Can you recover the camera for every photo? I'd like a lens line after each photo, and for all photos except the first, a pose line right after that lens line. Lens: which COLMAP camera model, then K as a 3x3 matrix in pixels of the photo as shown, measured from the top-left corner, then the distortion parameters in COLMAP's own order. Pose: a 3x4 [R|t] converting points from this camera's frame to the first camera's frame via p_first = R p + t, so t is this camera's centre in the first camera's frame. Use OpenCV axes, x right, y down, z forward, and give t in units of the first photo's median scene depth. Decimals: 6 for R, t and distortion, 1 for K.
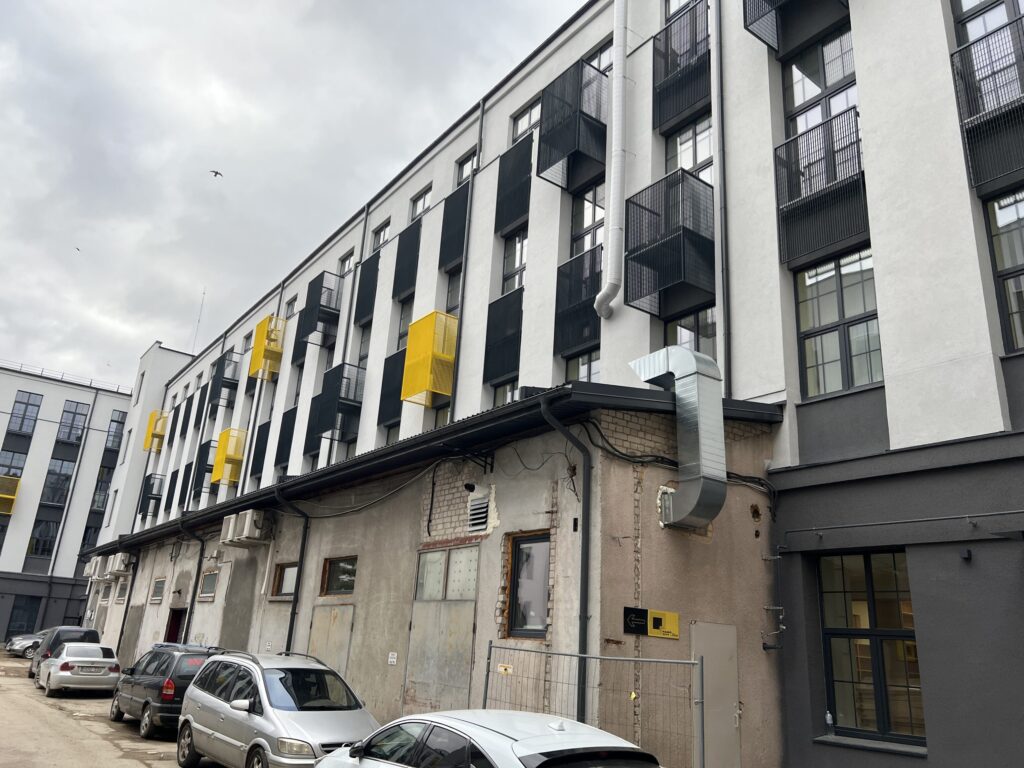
lens RADIAL K [[805.0, 0, 512.0], [0, 805.0, 384.0], [0, 0, 1]] dist [0.121177, 0.005343]
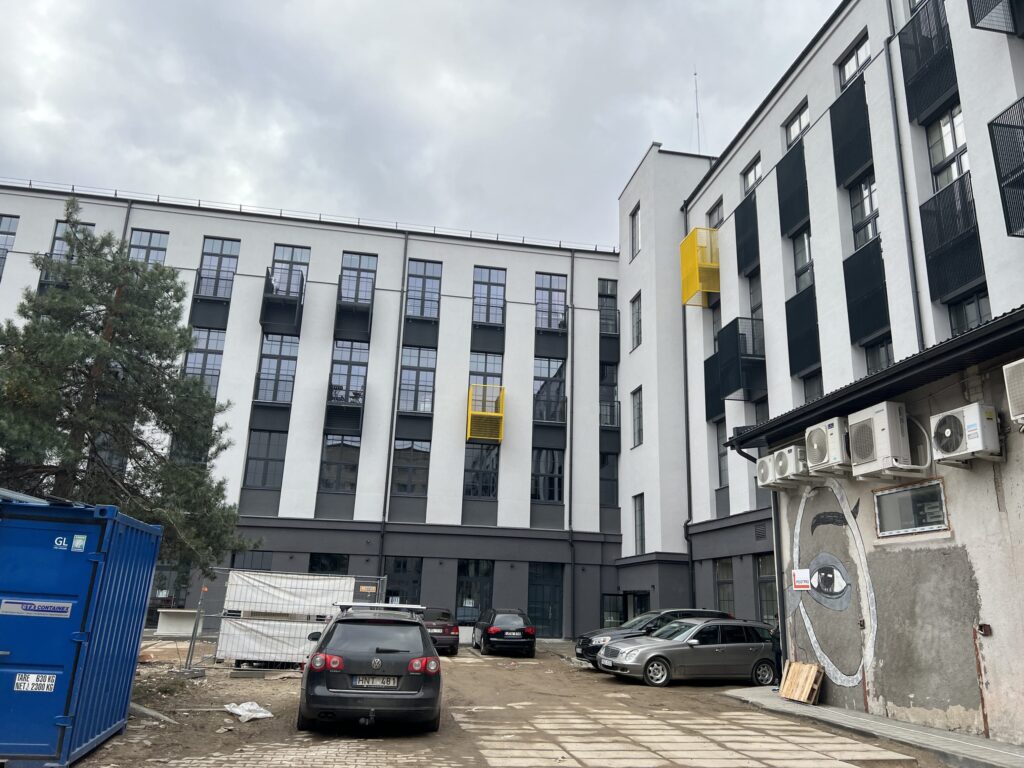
lens RADIAL K [[759.2, 0, 512.0], [0, 759.2, 384.0], [0, 0, 1]] dist [0.003074, 0.000989]
pose [[0.901818, -0.138195, -0.409421, -0.096351], [0.137847, 0.989983, -0.030526, 0.037287], [0.409539, -0.028908, 0.911835, 0.133133]]
